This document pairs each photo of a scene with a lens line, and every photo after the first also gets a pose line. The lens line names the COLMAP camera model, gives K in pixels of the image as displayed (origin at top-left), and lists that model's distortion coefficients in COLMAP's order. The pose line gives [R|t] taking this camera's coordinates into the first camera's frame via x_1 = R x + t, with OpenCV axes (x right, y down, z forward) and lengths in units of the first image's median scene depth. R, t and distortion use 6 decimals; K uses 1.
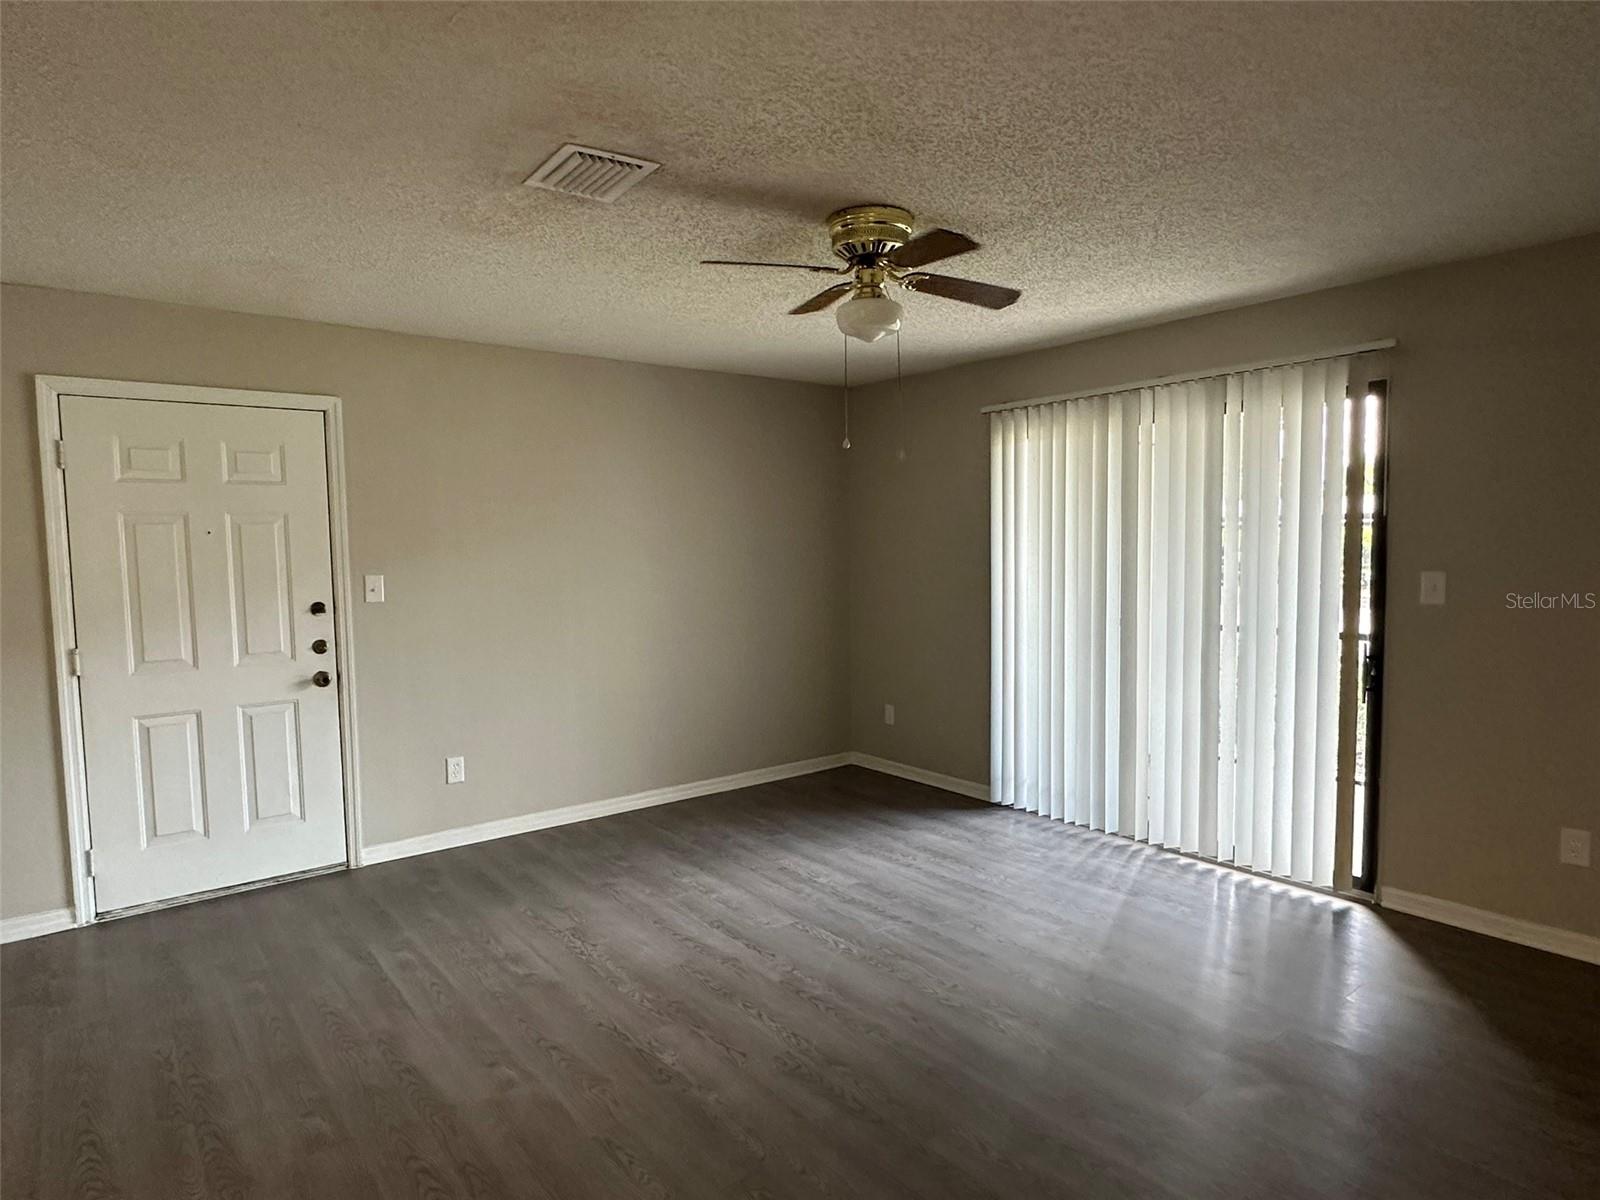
lens RADIAL K [[929.6, 0, 798.5], [0, 929.6, 604.8], [0, 0, 1]] dist [-0.004746, 0.001812]
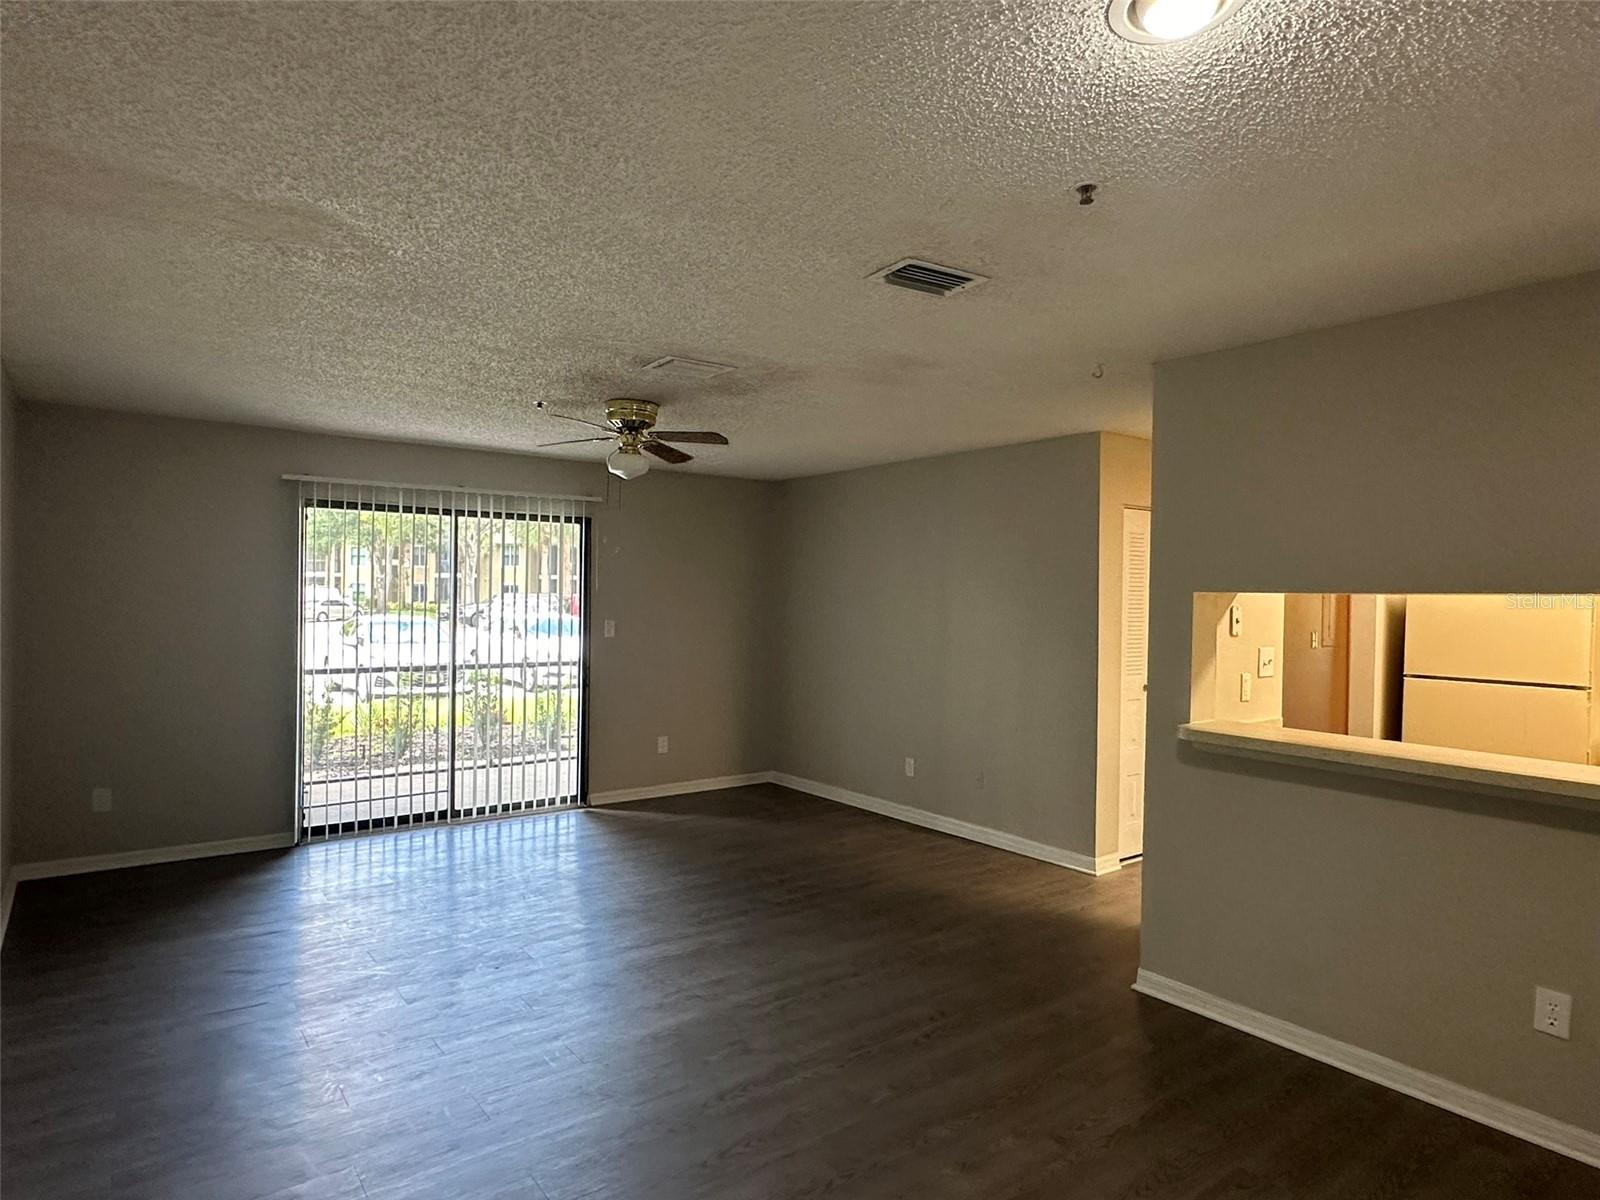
lens RADIAL K [[929.6, 0, 798.5], [0, 929.6, 604.8], [0, 0, 1]] dist [-0.004746, 0.001812]
pose [[0.023349, 0.006010, 0.999709, -1.079972], [0.054814, 0.998470, -0.007283, -0.027255], [-0.998224, 0.054969, 0.022984, 0.495522]]
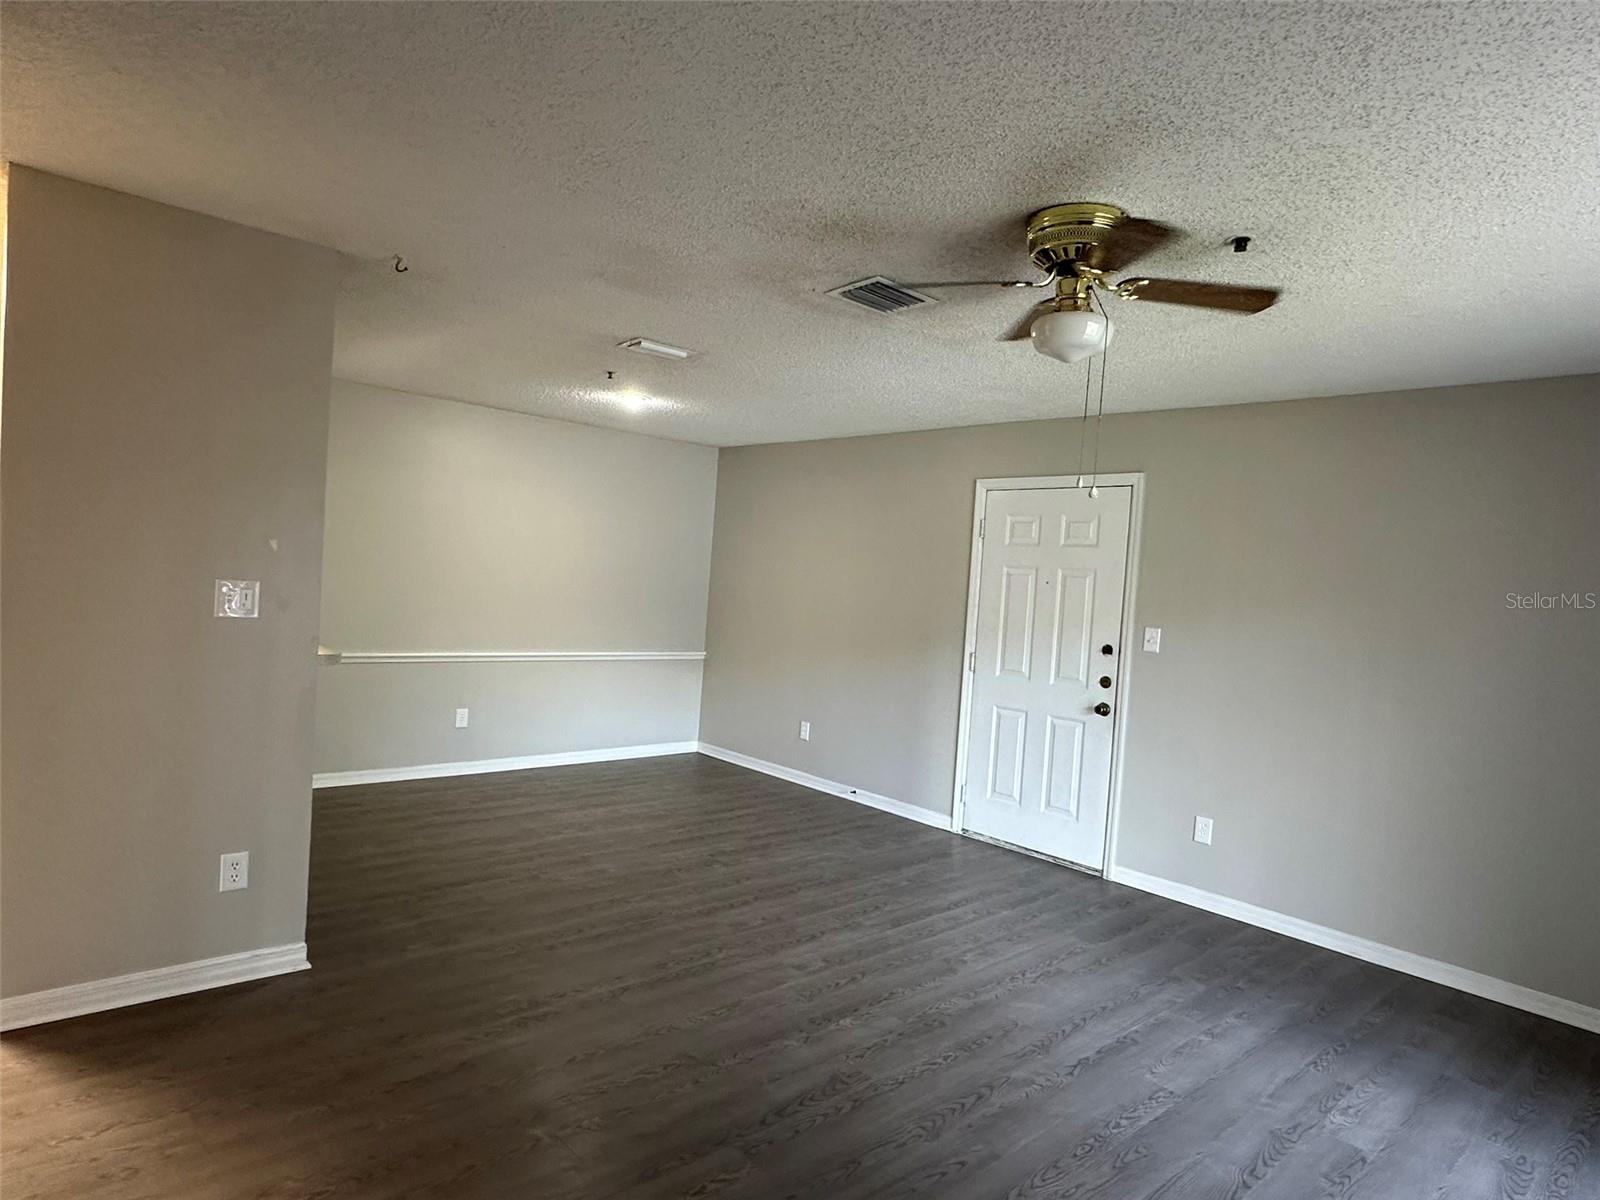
lens RADIAL K [[929.6, 0, 798.5], [0, 929.6, 604.8], [0, 0, 1]] dist [-0.004746, 0.001812]
pose [[0.074396, 0.047307, -0.996106, 0.662686], [-0.142320, 0.989153, 0.036347, -0.041728], [0.987021, 0.139062, 0.080322, 0.519379]]
